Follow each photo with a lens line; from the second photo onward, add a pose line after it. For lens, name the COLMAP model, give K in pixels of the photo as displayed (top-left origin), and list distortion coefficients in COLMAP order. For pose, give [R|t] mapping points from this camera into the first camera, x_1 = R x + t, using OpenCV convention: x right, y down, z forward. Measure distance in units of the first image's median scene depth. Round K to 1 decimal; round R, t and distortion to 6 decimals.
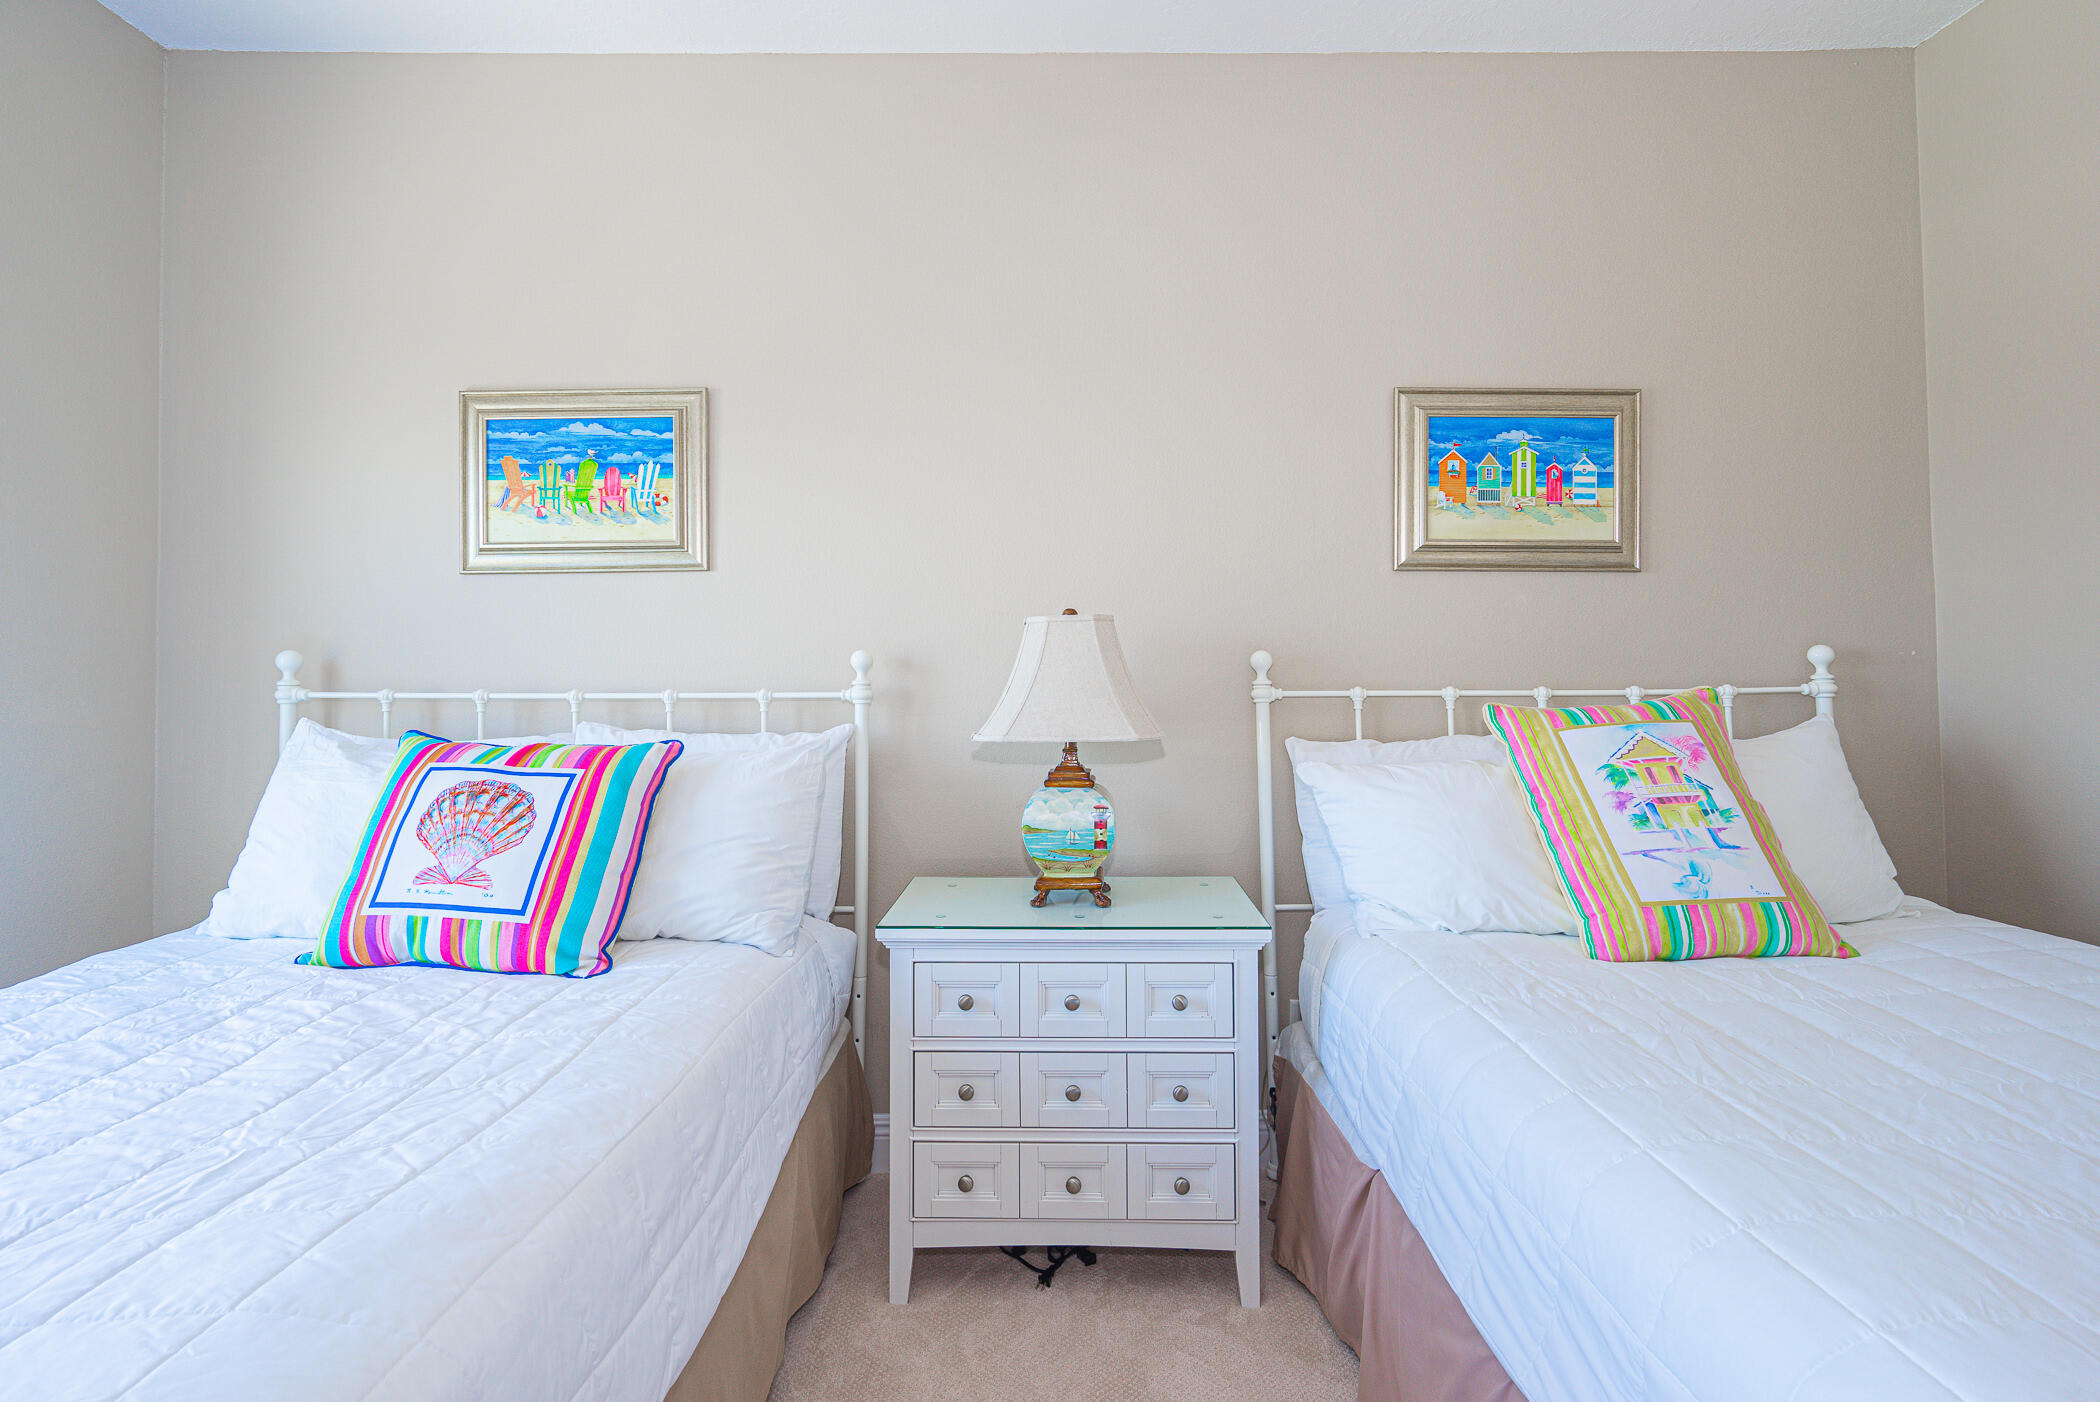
lens RADIAL K [[975.6, 0, 1047.3], [0, 975.6, 624.6], [0, 0, 1]] dist [-0.002925, -0.000162]
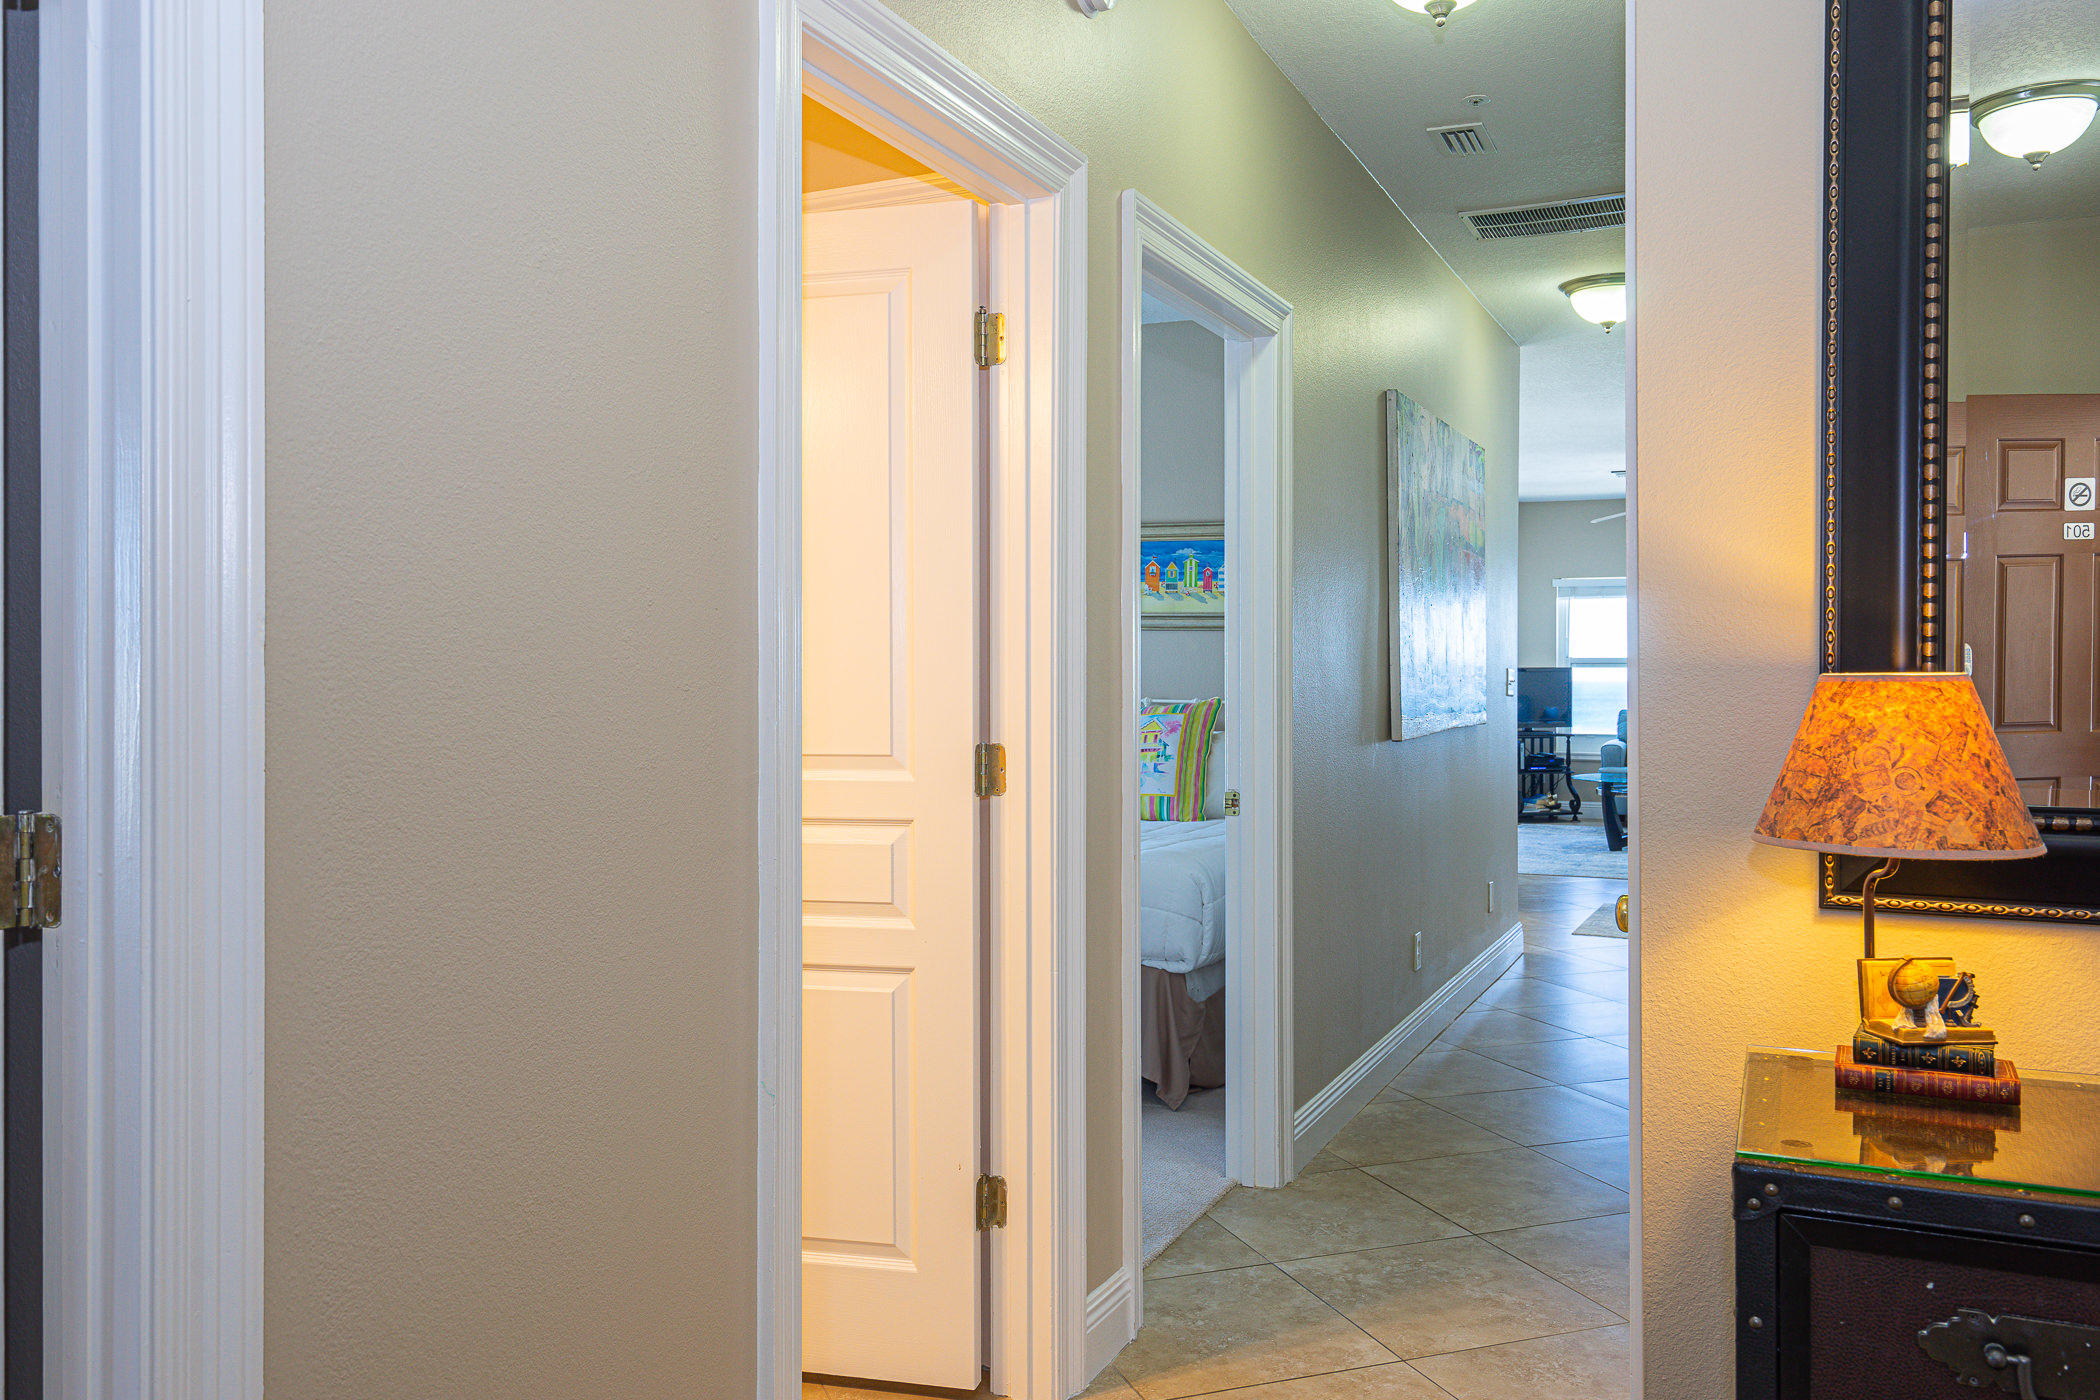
lens RADIAL K [[1608.2, 0, 1053.4], [0, 1608.2, 673.5], [0, 0, 1]] dist [-0.002670, 0.000509]
pose [[0.906069, 0.011204, -0.422982, 1.468016], [0.004422, 0.999344, 0.035943, -0.081803], [0.423107, -0.034437, 0.905425, -1.671115]]
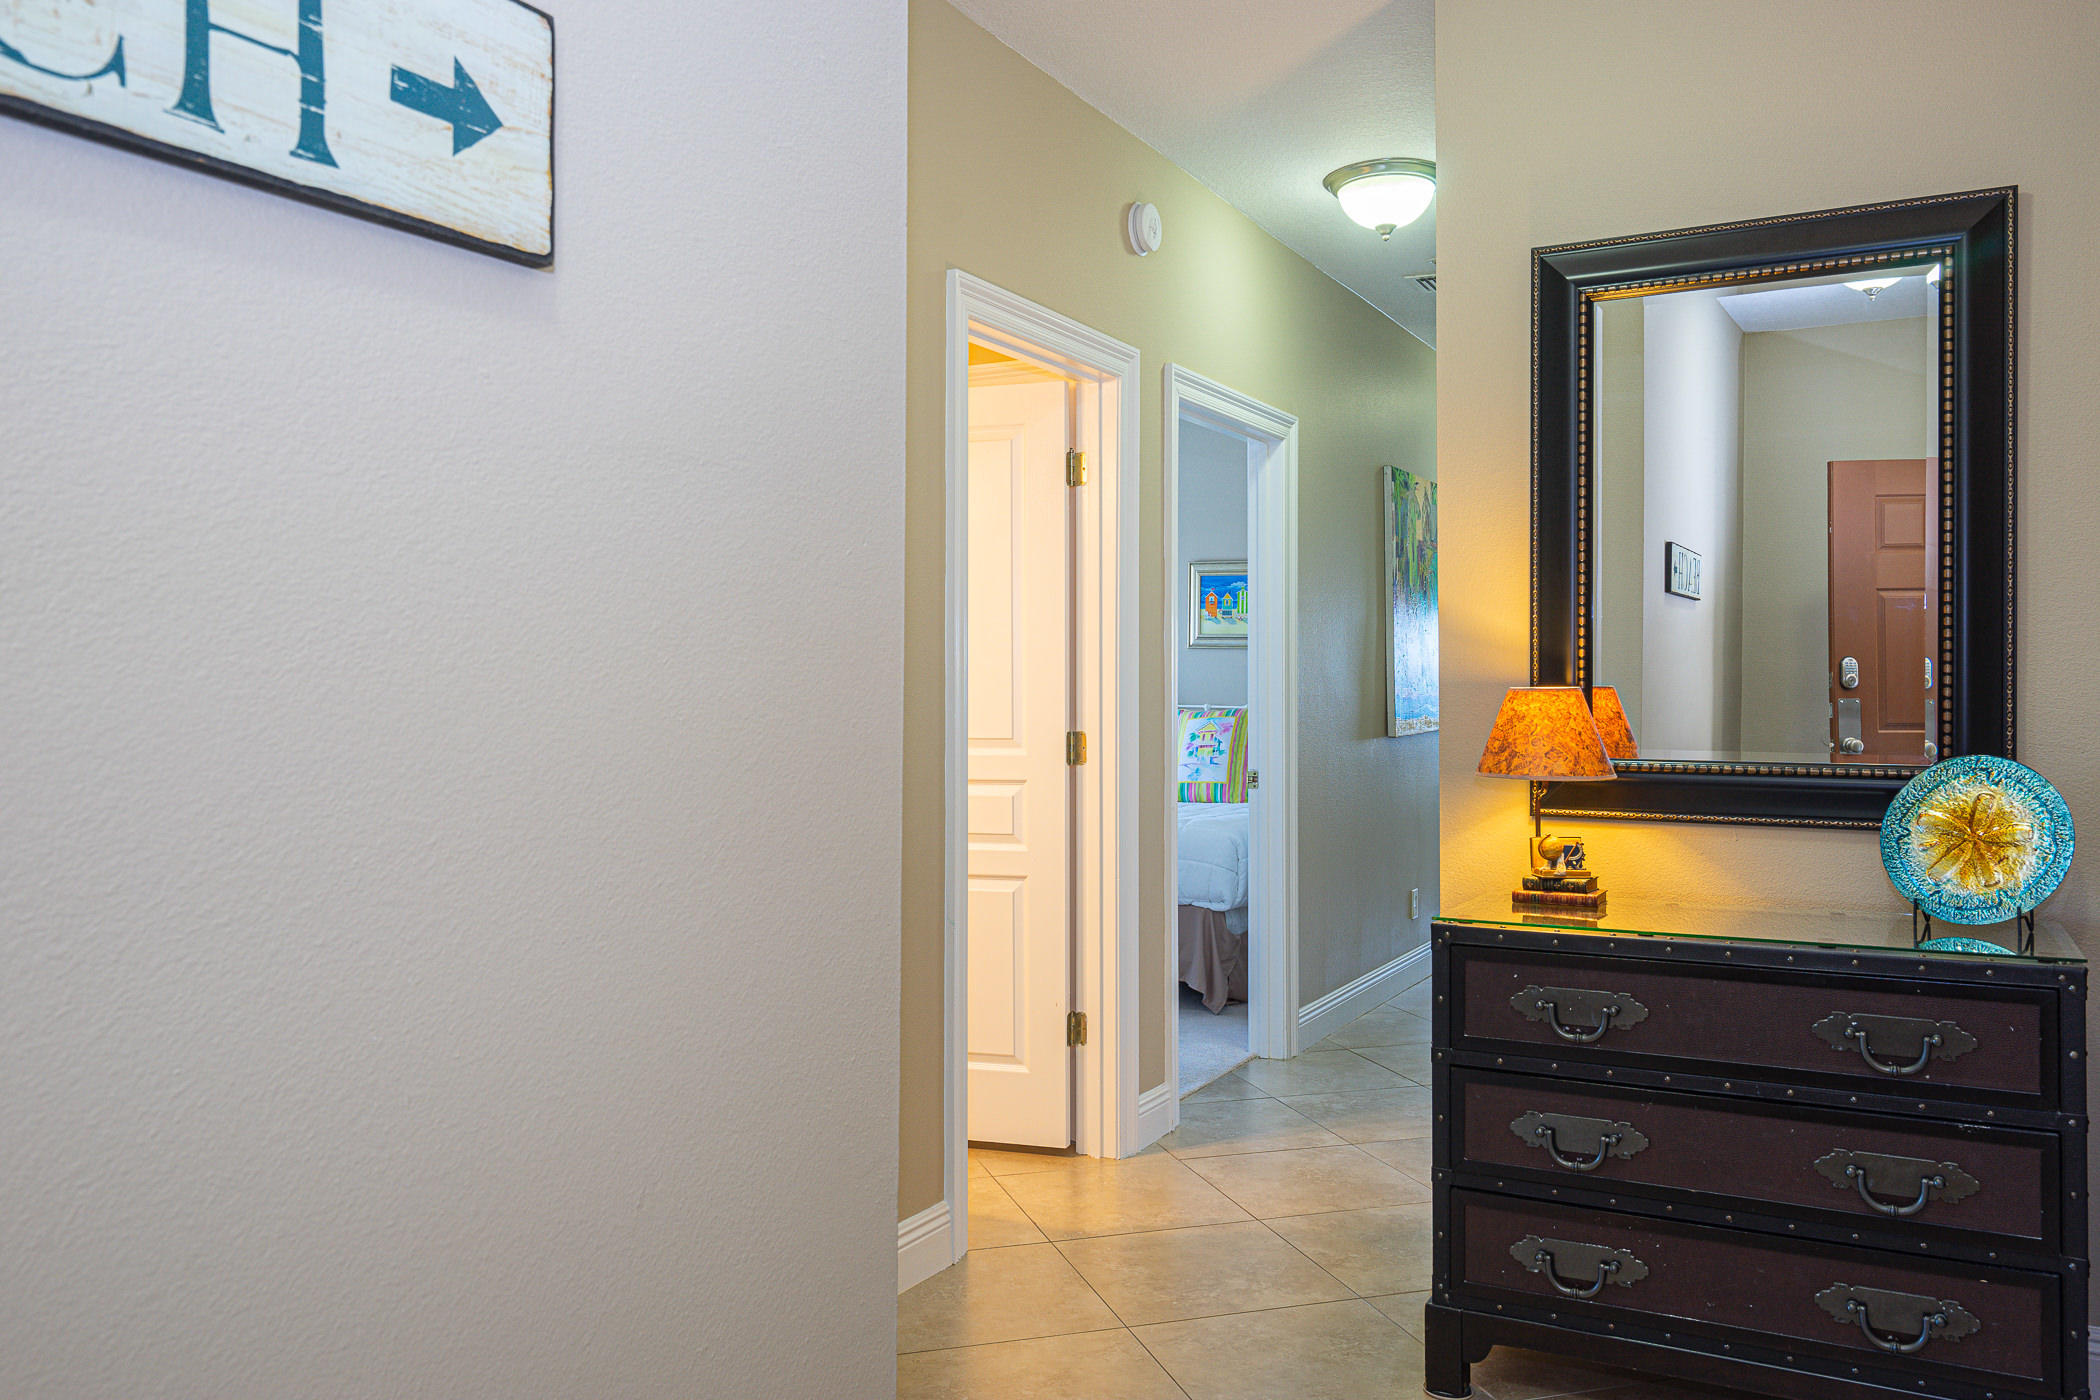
lens RADIAL K [[1608.2, 0, 1053.4], [0, 1608.2, 673.5], [0, 0, 1]] dist [-0.002670, 0.000509]
pose [[0.880910, 0.009032, -0.473197, 1.764707], [0.005927, 0.999529, 0.030113, -0.108433], [0.473246, -0.029331, 0.880442, -2.235853]]
